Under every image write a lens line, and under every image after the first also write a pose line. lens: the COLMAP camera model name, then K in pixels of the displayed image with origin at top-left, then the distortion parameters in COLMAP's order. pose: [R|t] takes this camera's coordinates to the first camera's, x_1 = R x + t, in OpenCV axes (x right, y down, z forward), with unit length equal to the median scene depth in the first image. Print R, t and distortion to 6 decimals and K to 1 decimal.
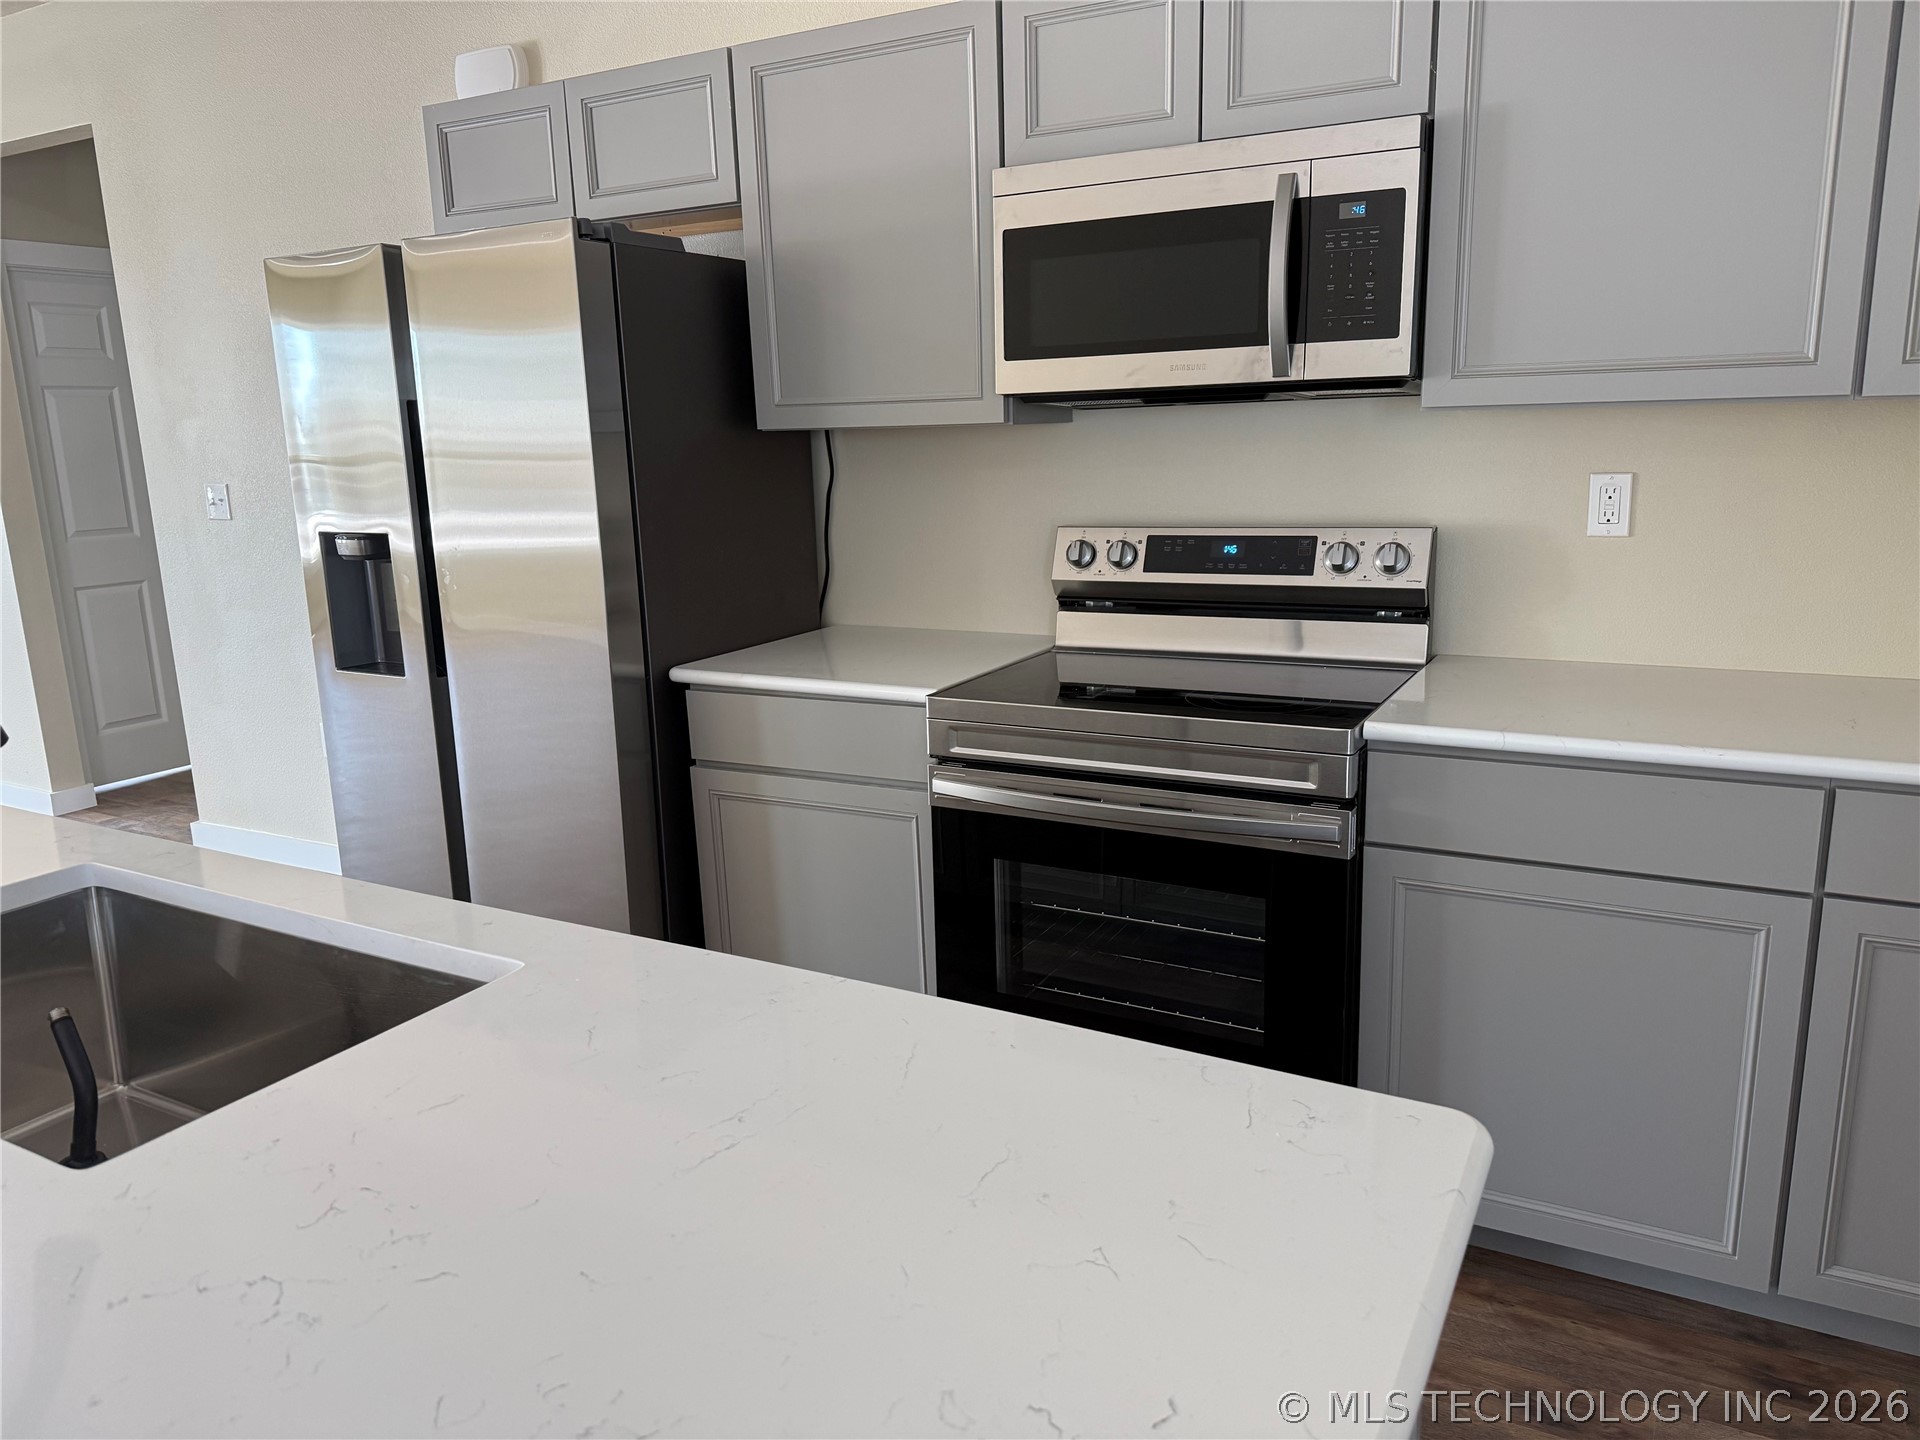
lens RADIAL K [[1356.3, 0, 909.2], [0, 1356.3, 719.4], [0, 0, 1]] dist [0.056348, -0.001302]
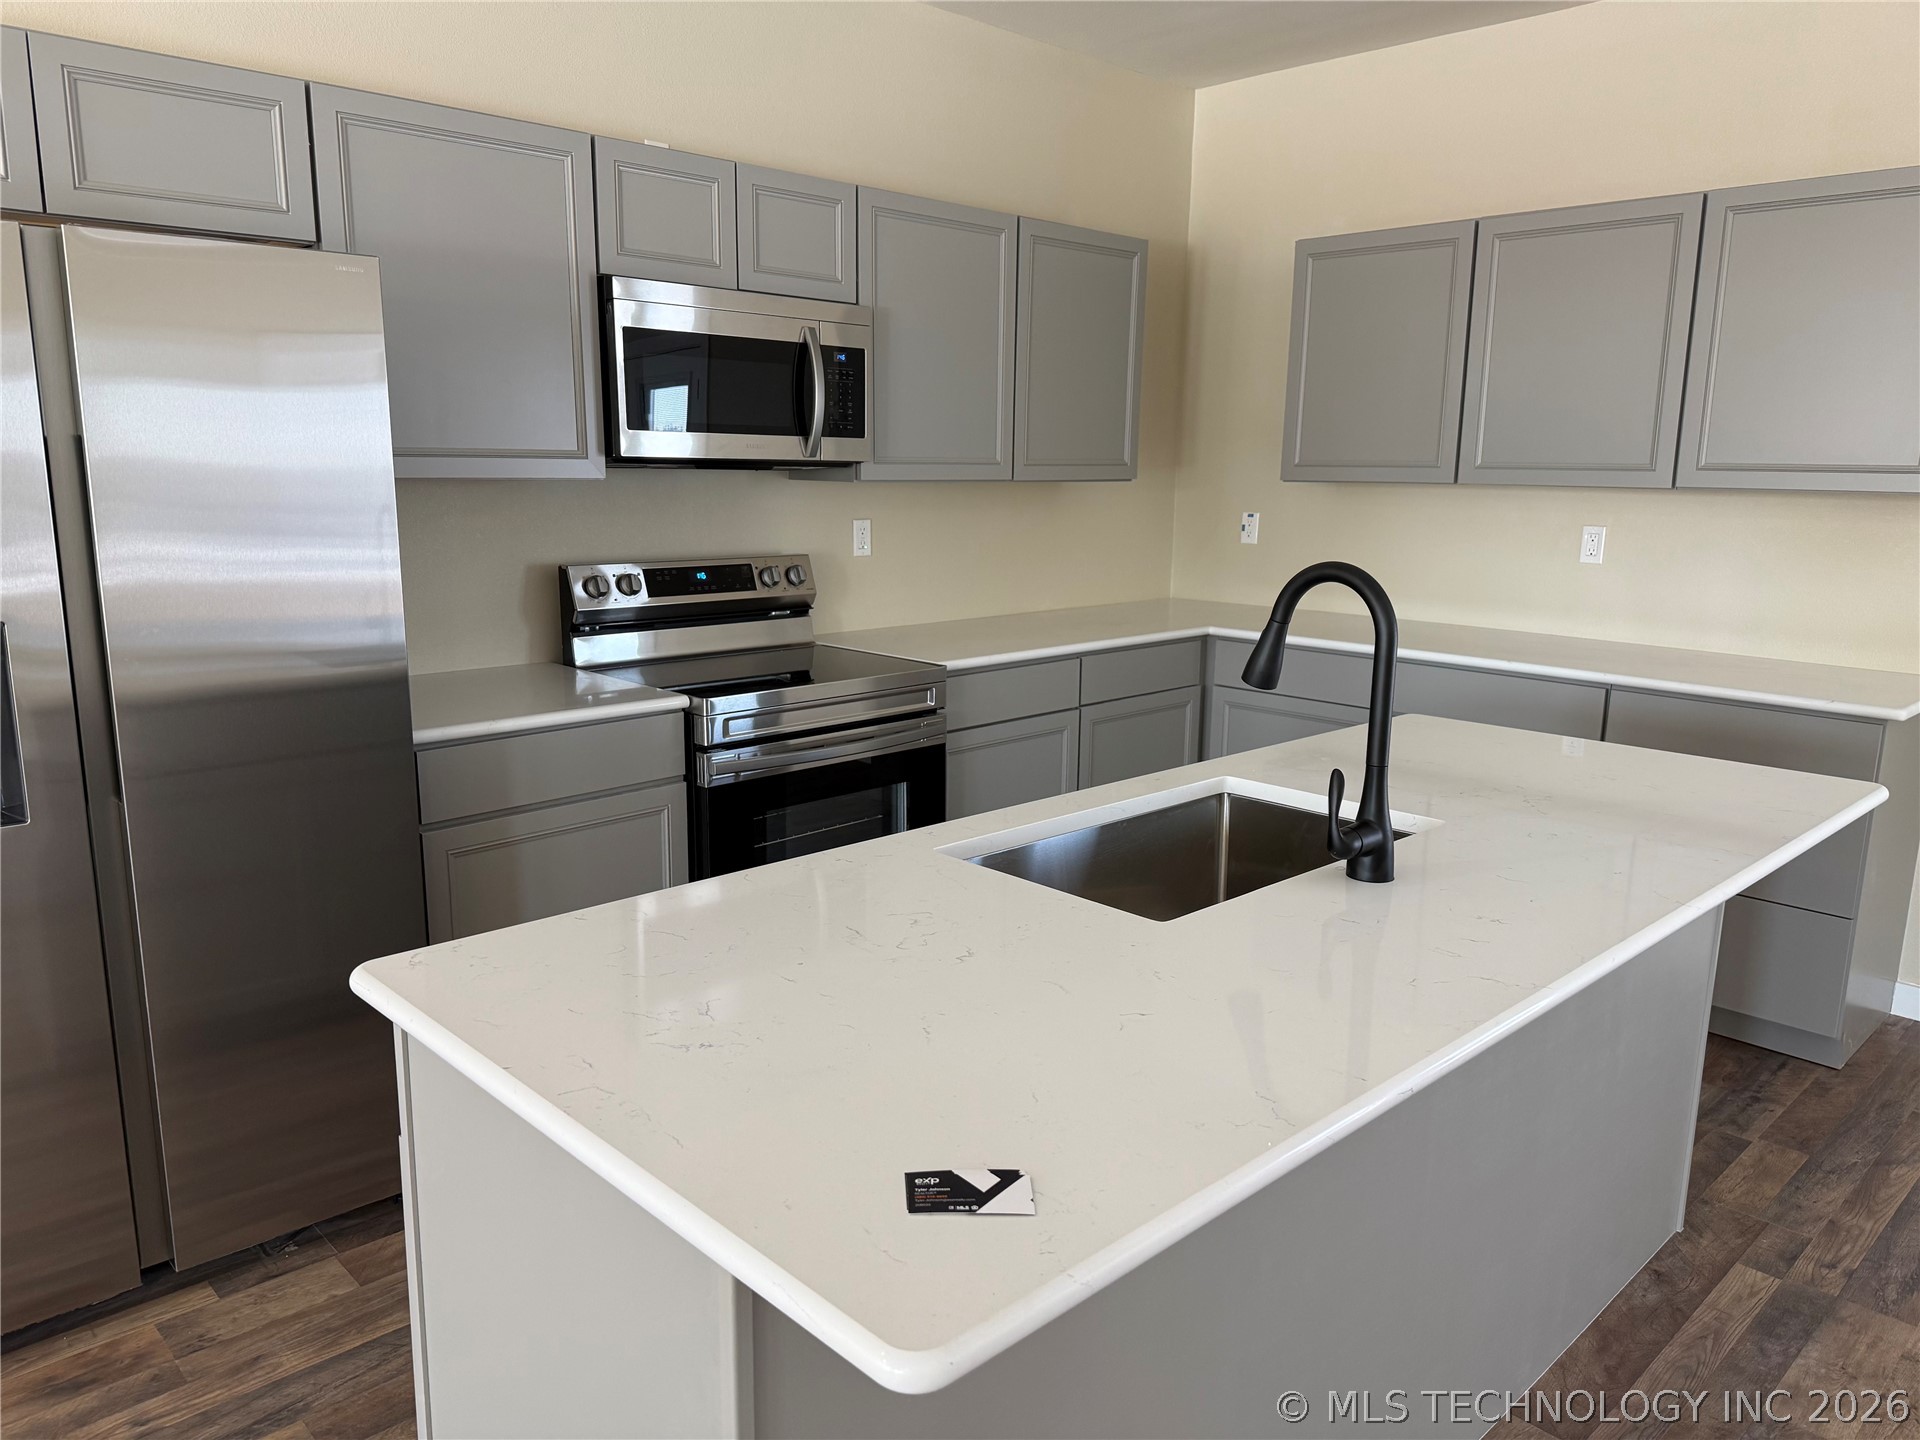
lens RADIAL K [[1356.3, 0, 909.2], [0, 1356.3, 719.4], [0, 0, 1]] dist [0.056348, -0.001302]
pose [[0.288217, -0.146226, 0.946335, -1.058179], [0.183482, 0.978393, 0.095298, -0.078840], [-0.939822, 0.146169, 0.308819, 0.421038]]
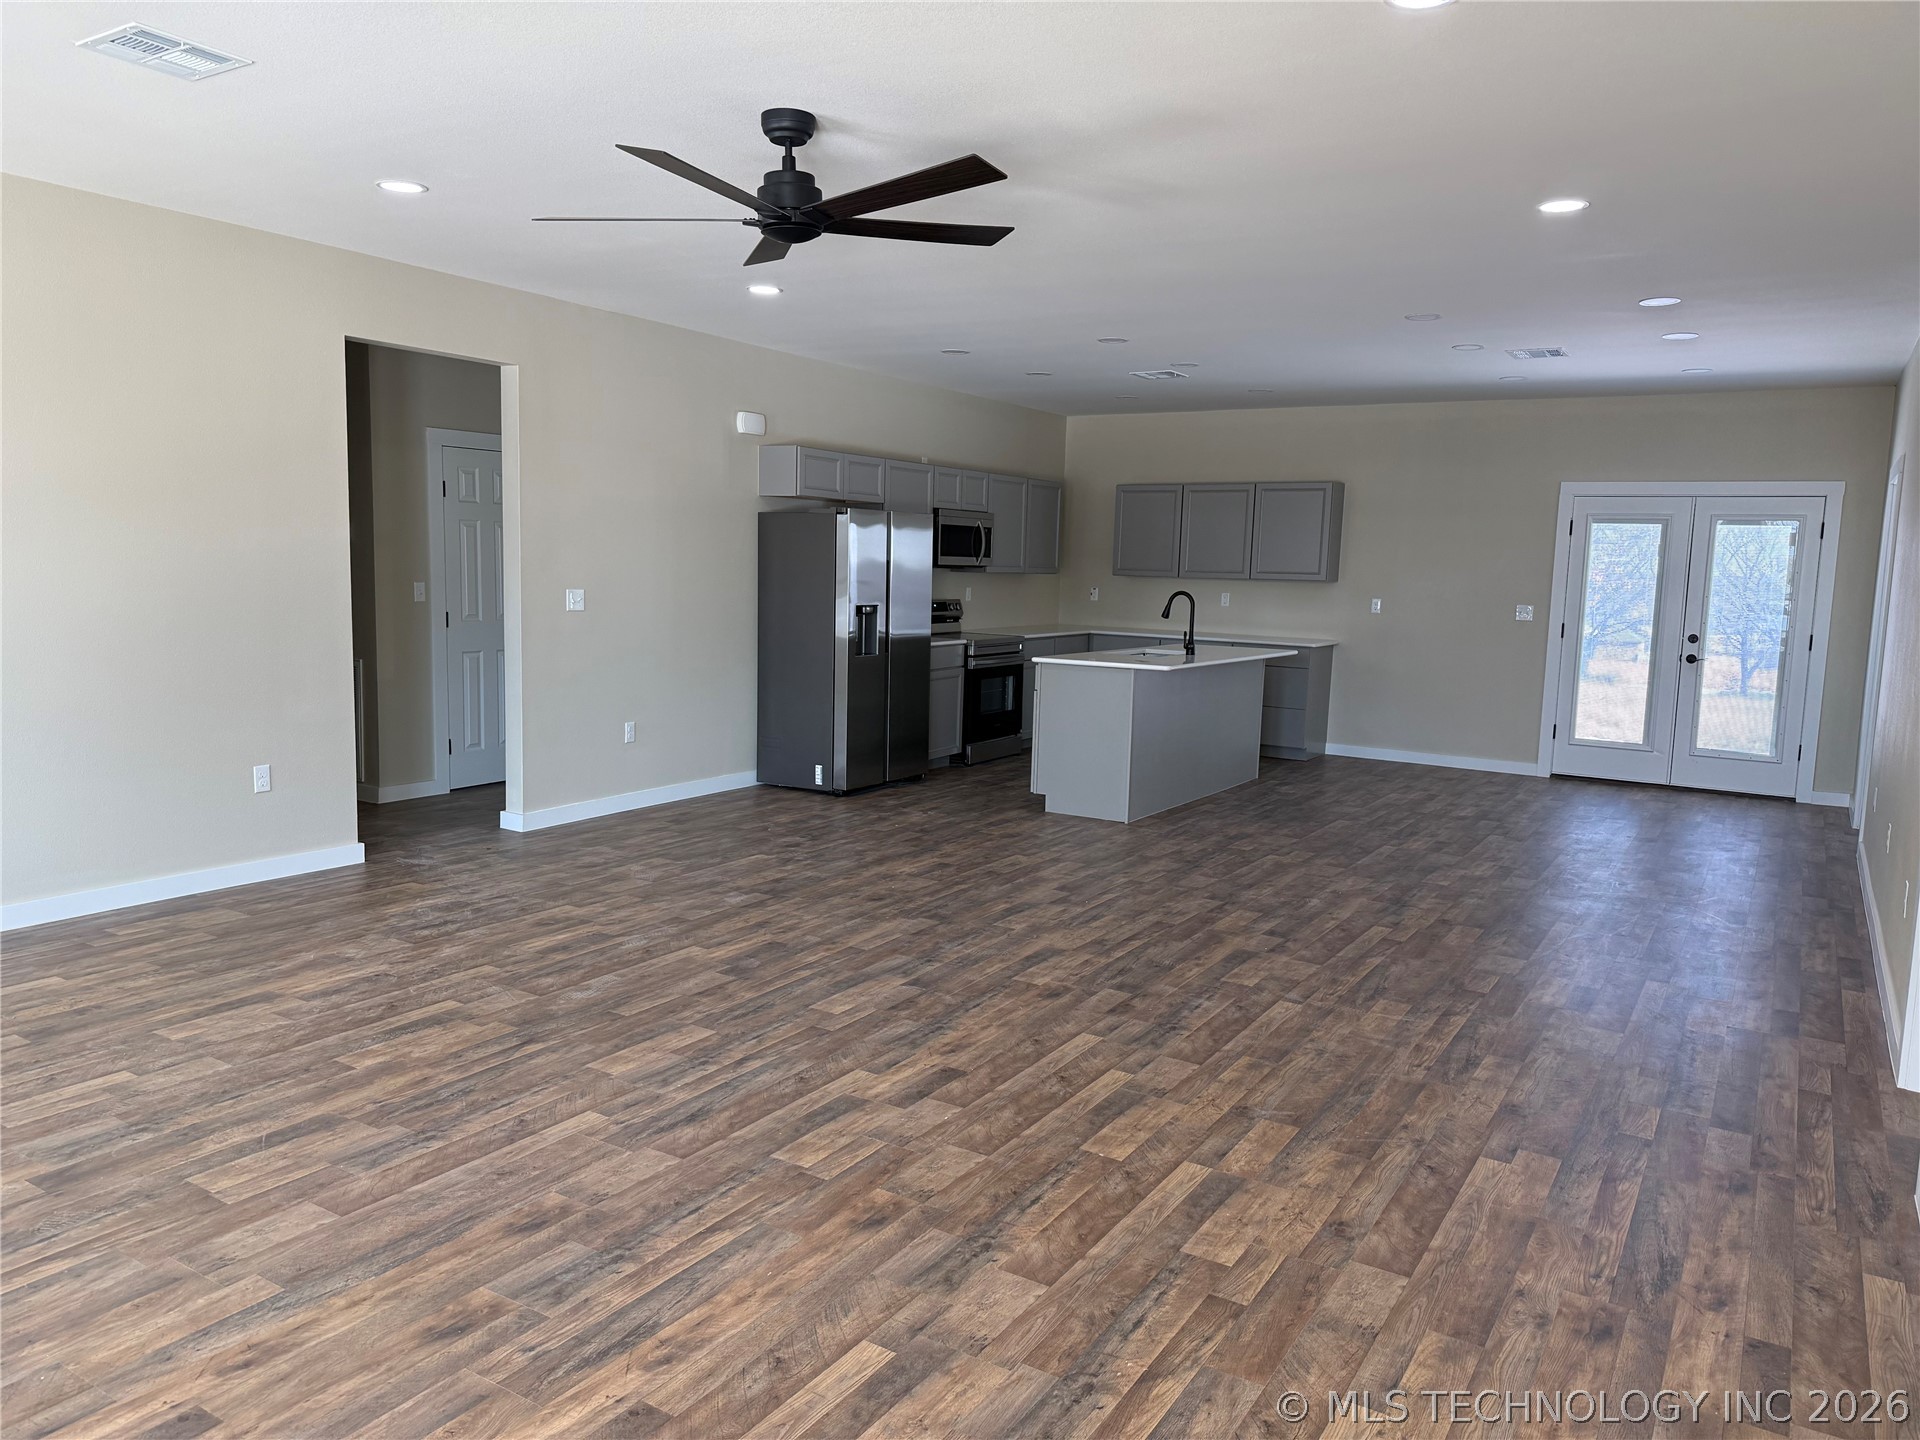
lens RADIAL K [[1356.3, 0, 909.2], [0, 1356.3, 719.4], [0, 0, 1]] dist [0.056348, -0.001302]
pose [[0.059067, -0.082169, 0.994867, -3.739694], [0.190260, 0.979265, 0.069584, -0.096243], [-0.979955, 0.185173, 0.073476, 0.886251]]
